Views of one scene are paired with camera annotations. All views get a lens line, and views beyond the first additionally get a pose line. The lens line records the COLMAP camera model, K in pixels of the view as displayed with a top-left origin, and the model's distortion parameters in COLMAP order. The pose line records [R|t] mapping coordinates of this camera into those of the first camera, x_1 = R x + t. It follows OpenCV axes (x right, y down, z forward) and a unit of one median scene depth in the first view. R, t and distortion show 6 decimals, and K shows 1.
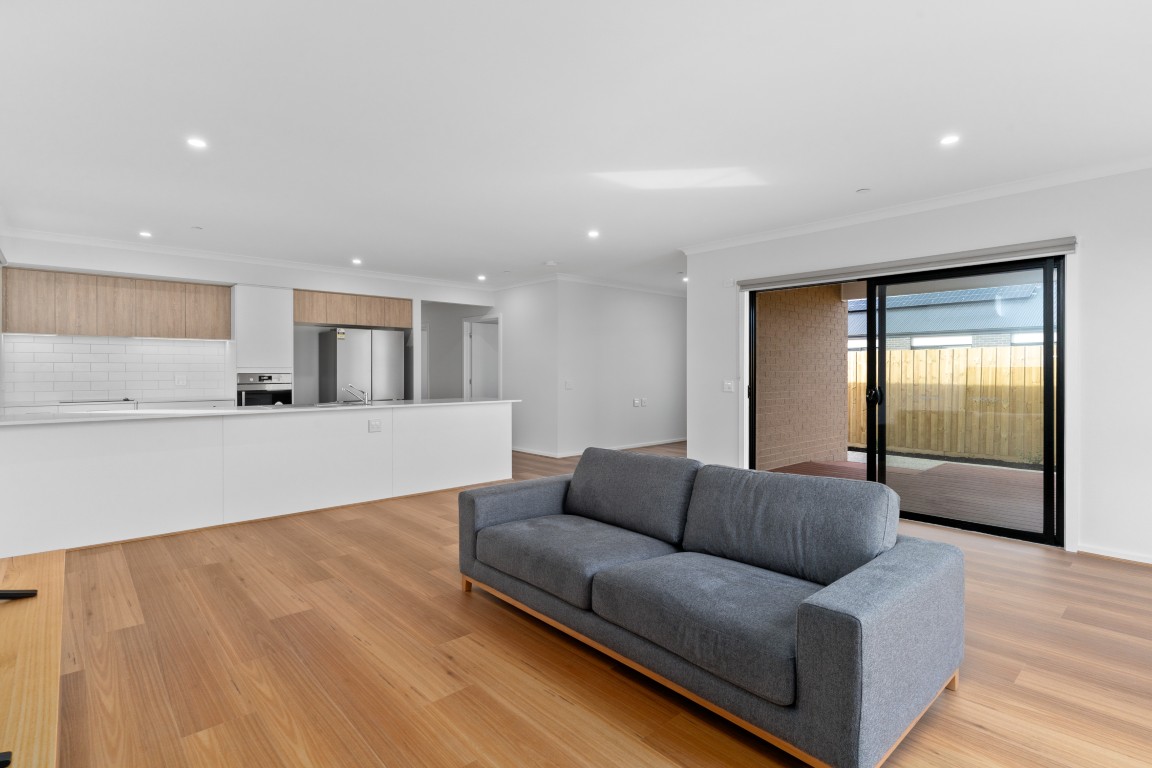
lens RADIAL K [[561.6, 0, 576.1], [0, 561.6, 379.5], [0, 0, 1]] dist [-0.004925, -0.001699]
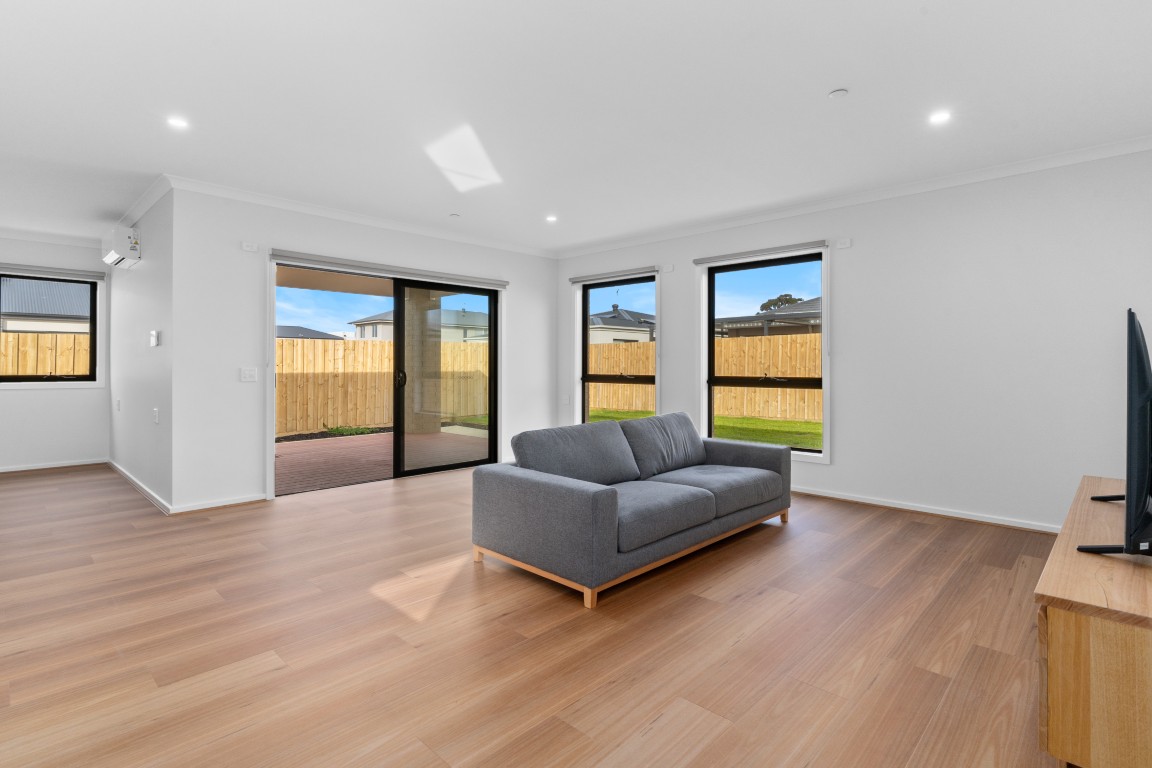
lens RADIAL K [[561.6, 0, 584.2], [0, 561.6, 358.3], [0, 0, 1]] dist [-0.004925, -0.001699]
pose [[-0.070401, 0.011601, 0.997451, -1.533429], [0.013720, 0.999849, -0.010661, 0.010157], [-0.997424, 0.012934, -0.070549, 1.559779]]
